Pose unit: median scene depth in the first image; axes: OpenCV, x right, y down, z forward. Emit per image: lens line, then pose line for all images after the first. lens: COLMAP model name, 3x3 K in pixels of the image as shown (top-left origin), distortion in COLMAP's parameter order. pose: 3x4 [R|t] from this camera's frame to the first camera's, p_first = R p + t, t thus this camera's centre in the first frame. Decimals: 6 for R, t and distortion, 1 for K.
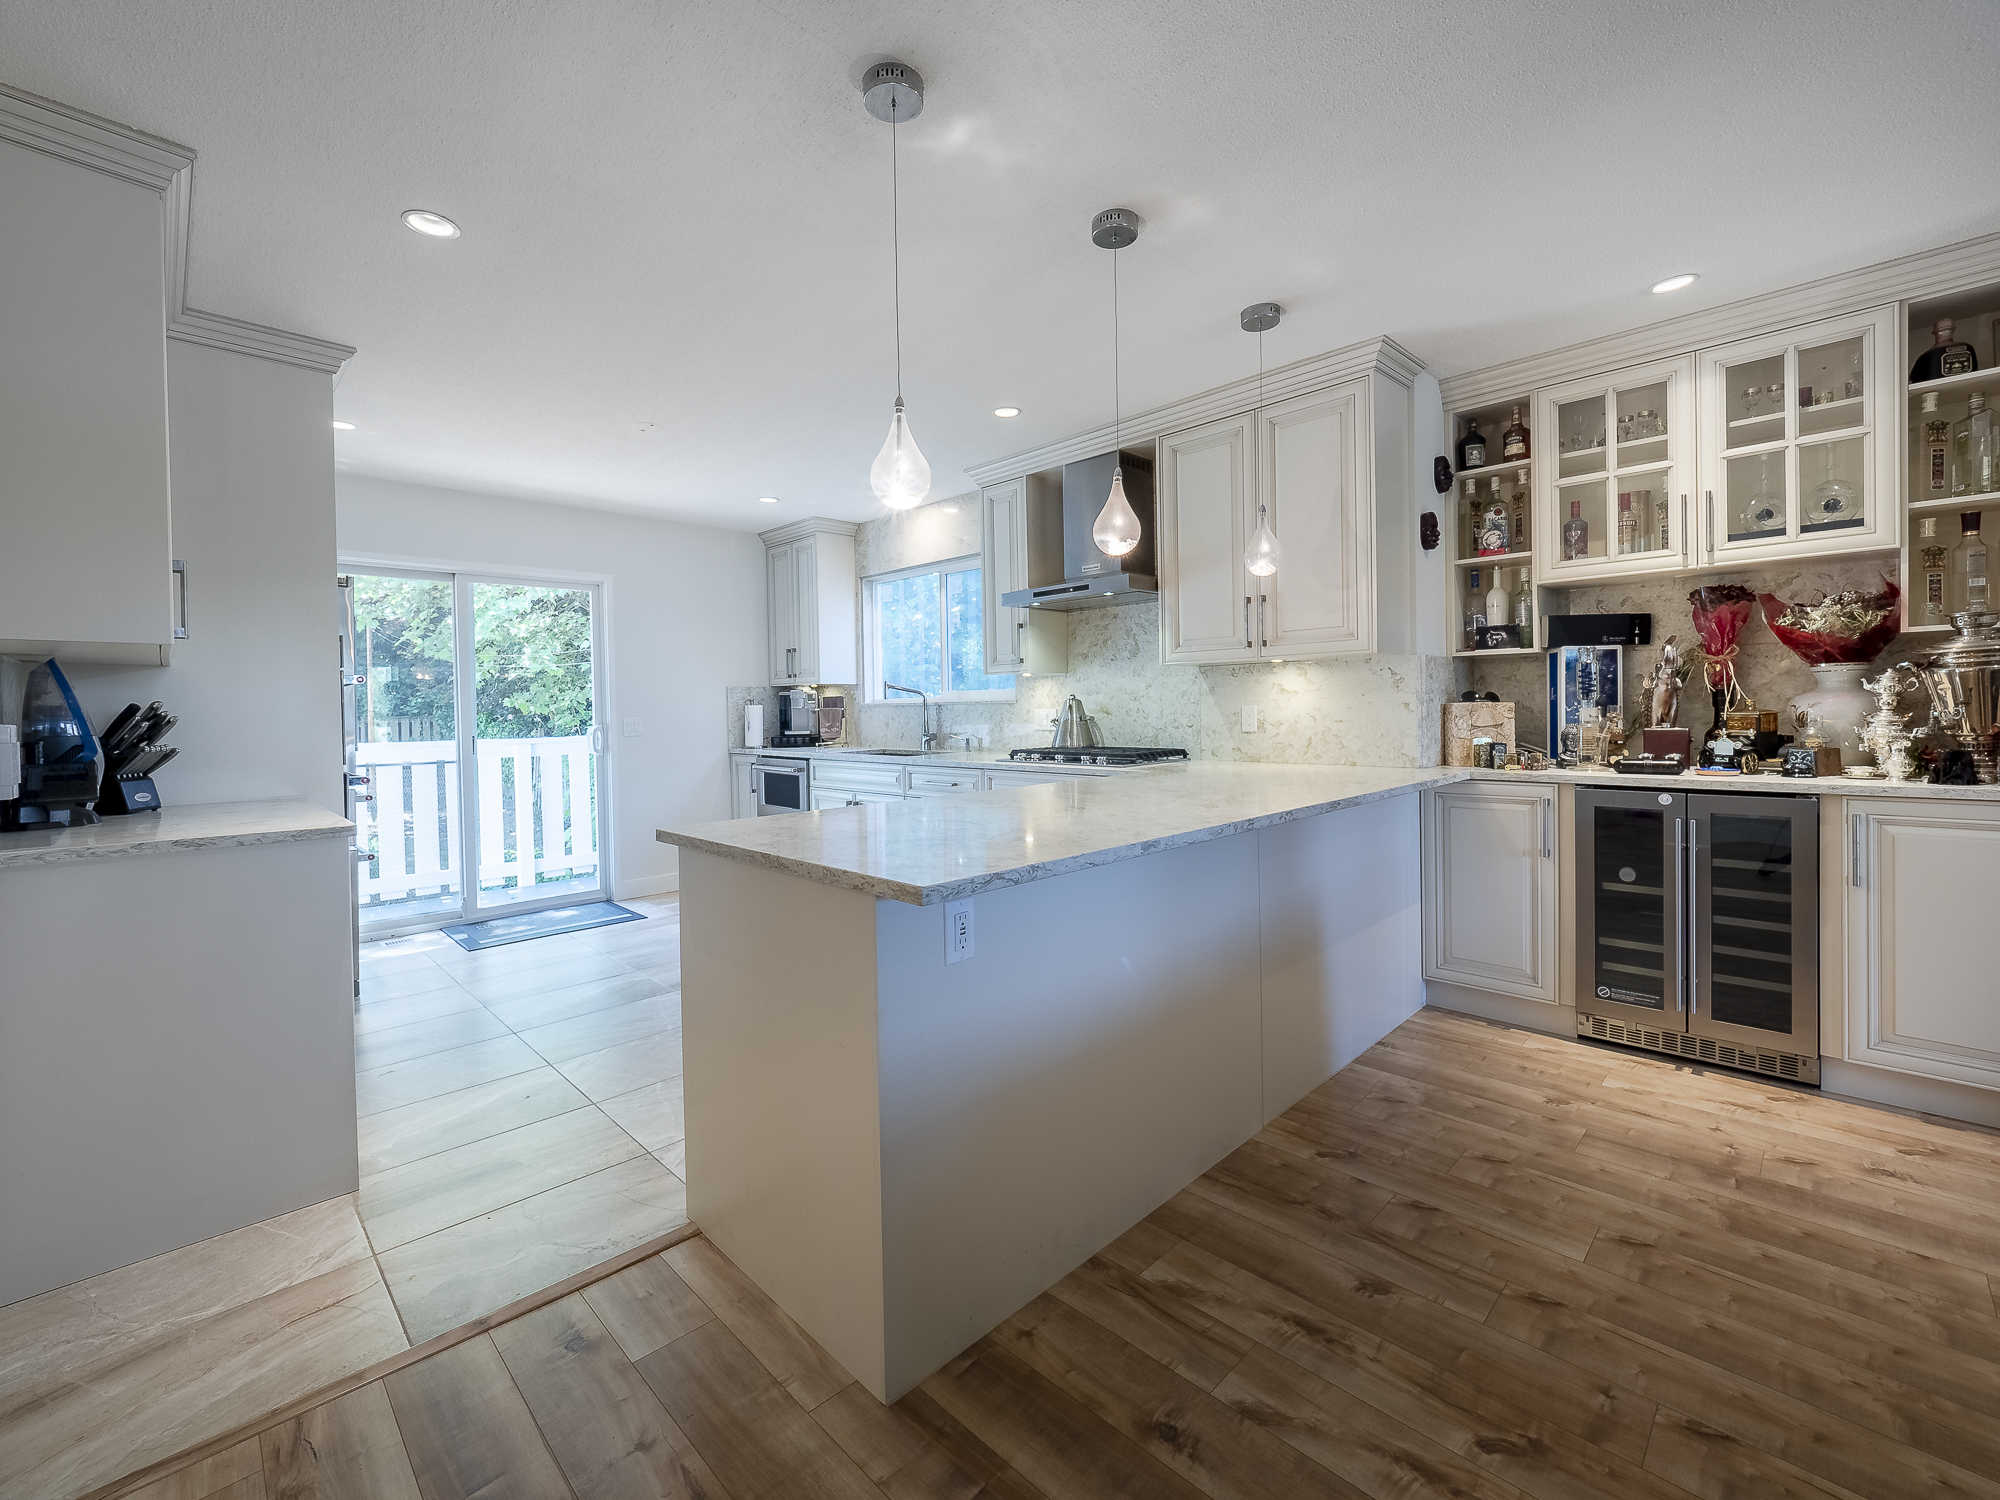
lens RADIAL K [[844.6, 0, 1002.1], [0, 844.6, 719.9], [0, 0, 1]] dist [-0.005947, -0.000397]
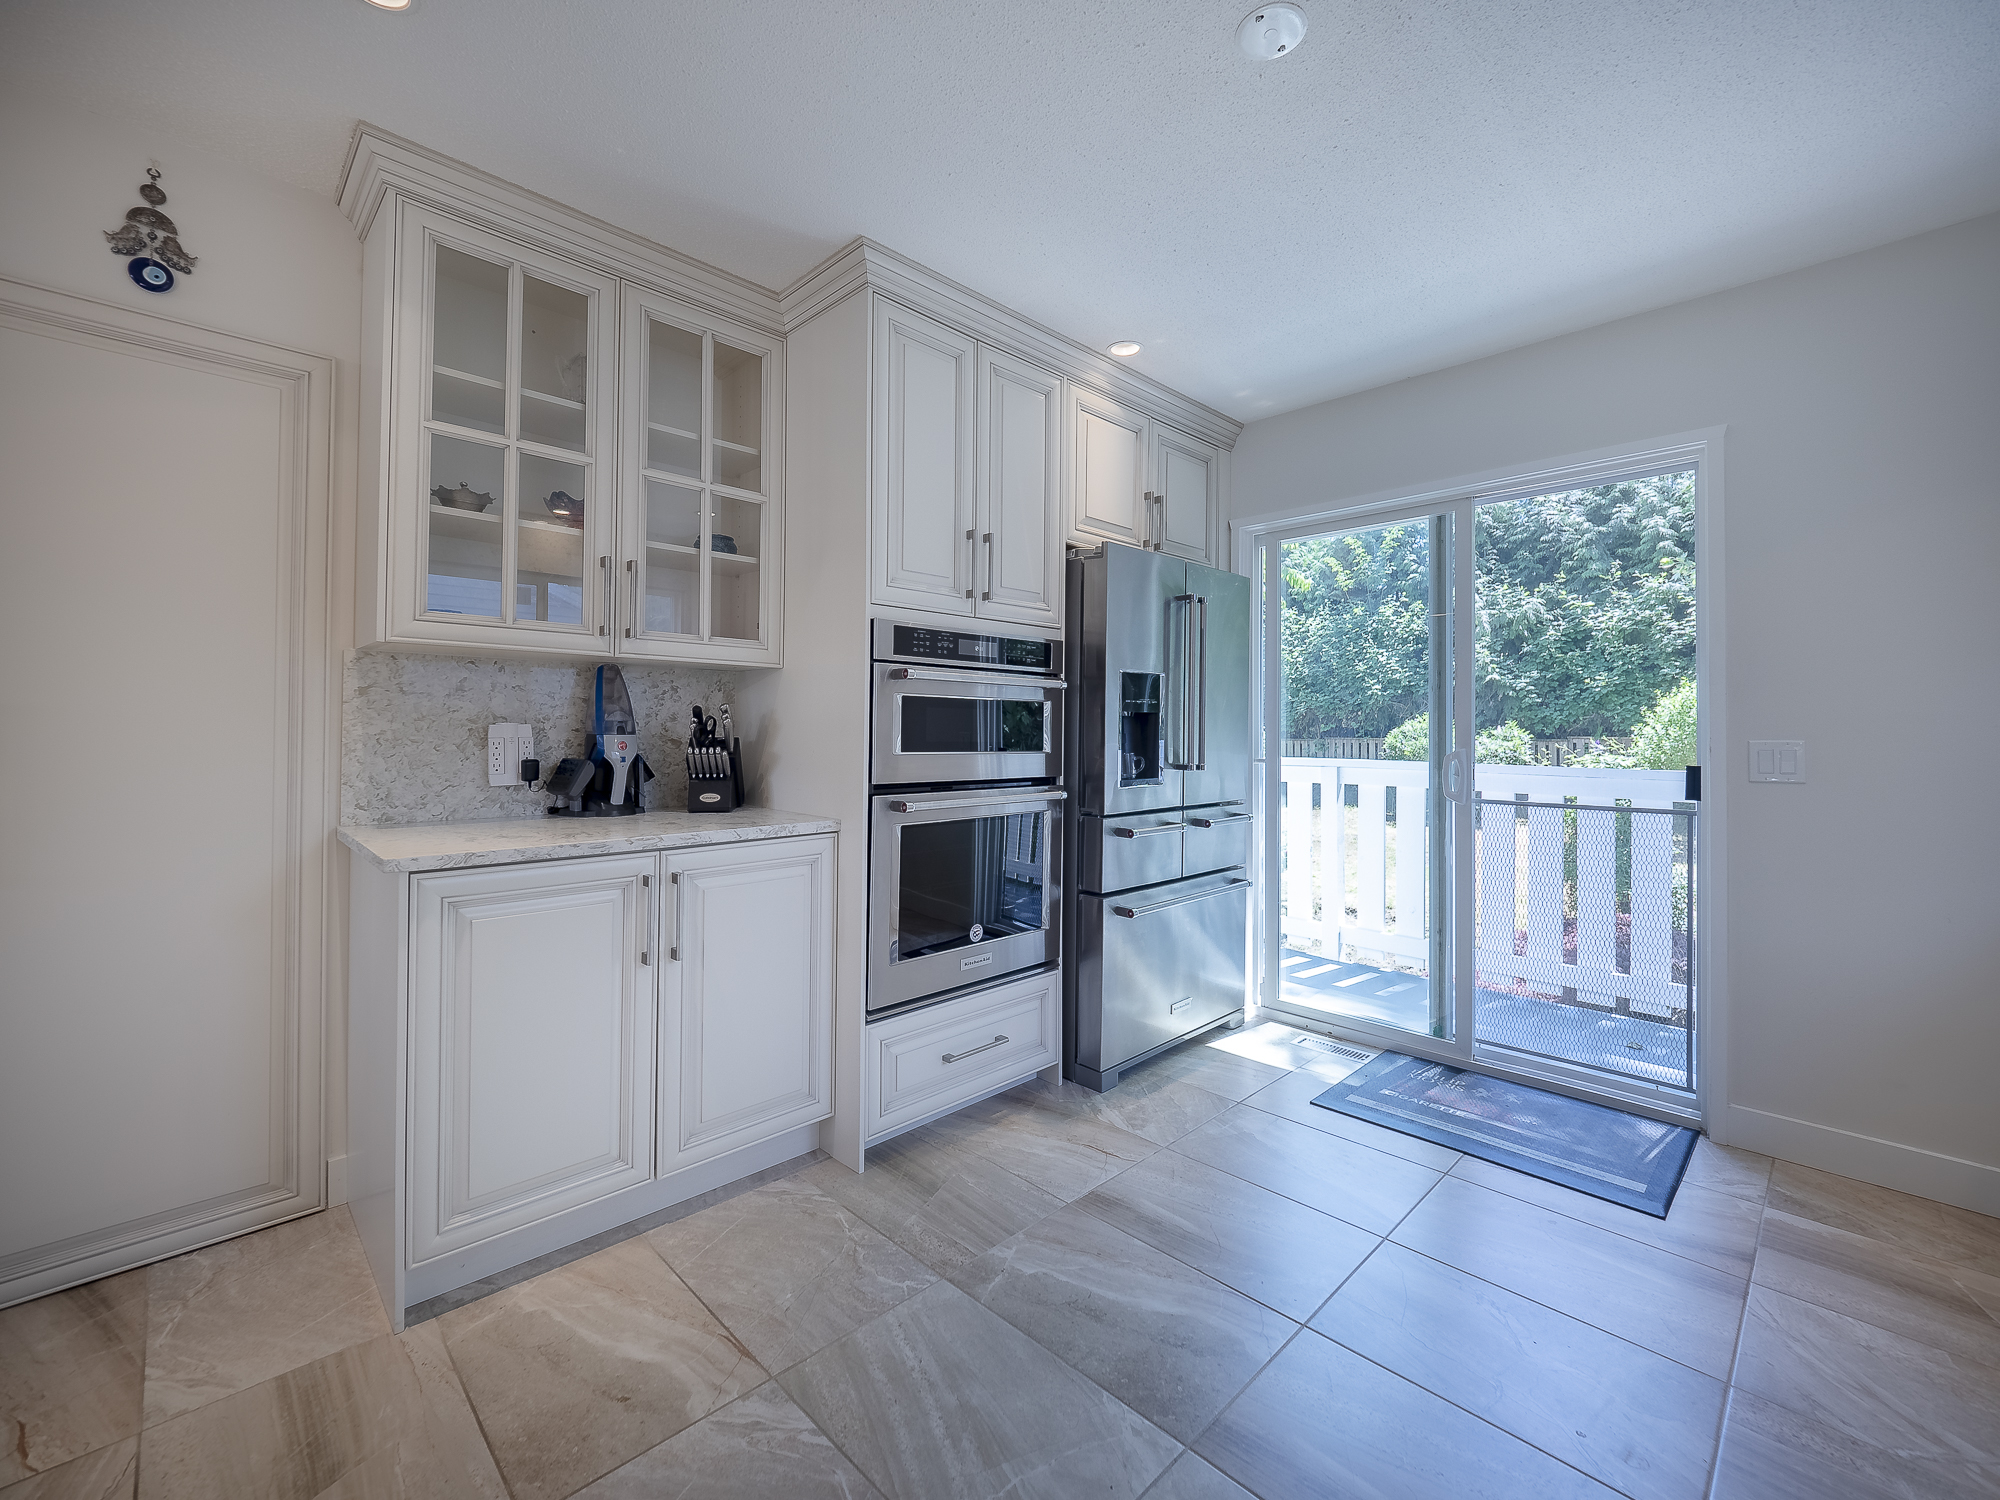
lens RADIAL K [[852.3, 0, 1004.4], [0, 852.3, 720.1], [0, 0, 1]] dist [-0.001611, -0.000605]
pose [[-0.011427, 0.006883, -0.999911, -0.000182], [-0.019776, 0.999779, 0.007108, -0.012118], [0.999739, 0.019856, -0.011288, 1.006078]]
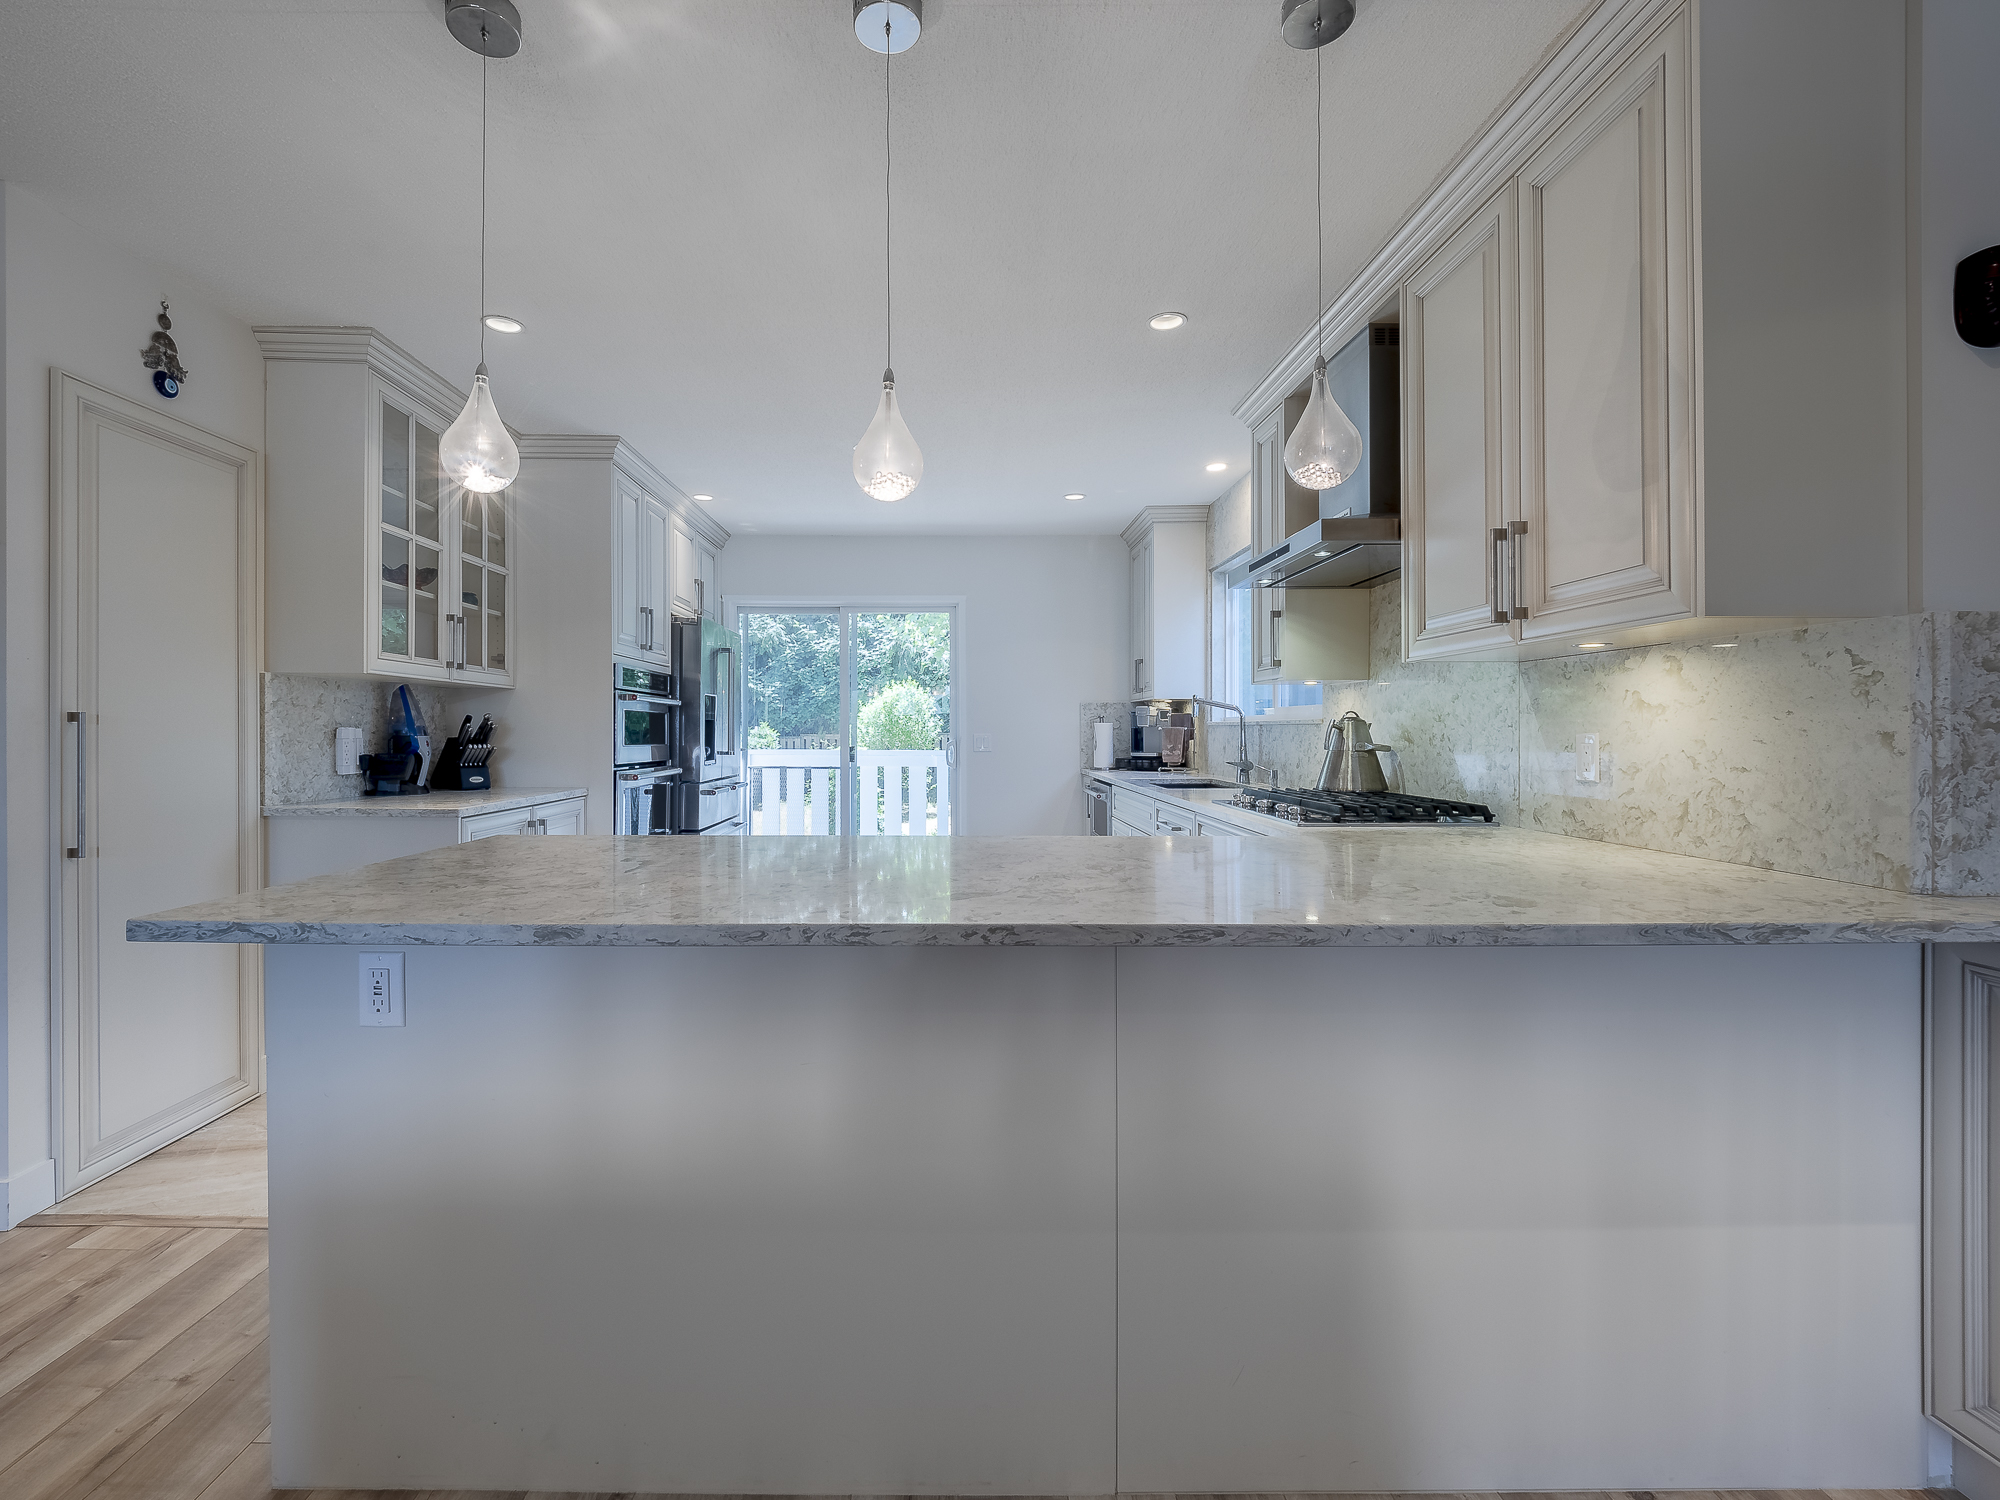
lens RADIAL K [[873.3, 0, 944.1], [0, 873.3, 726.7], [0, 0, 1]] dist [-0.002725, -0.000565]
pose [[0.699753, 0.014836, -0.714230, 0.459117], [-0.023823, 0.999713, -0.002574, -0.011119], [0.713987, 0.018816, 0.699906, 0.377113]]
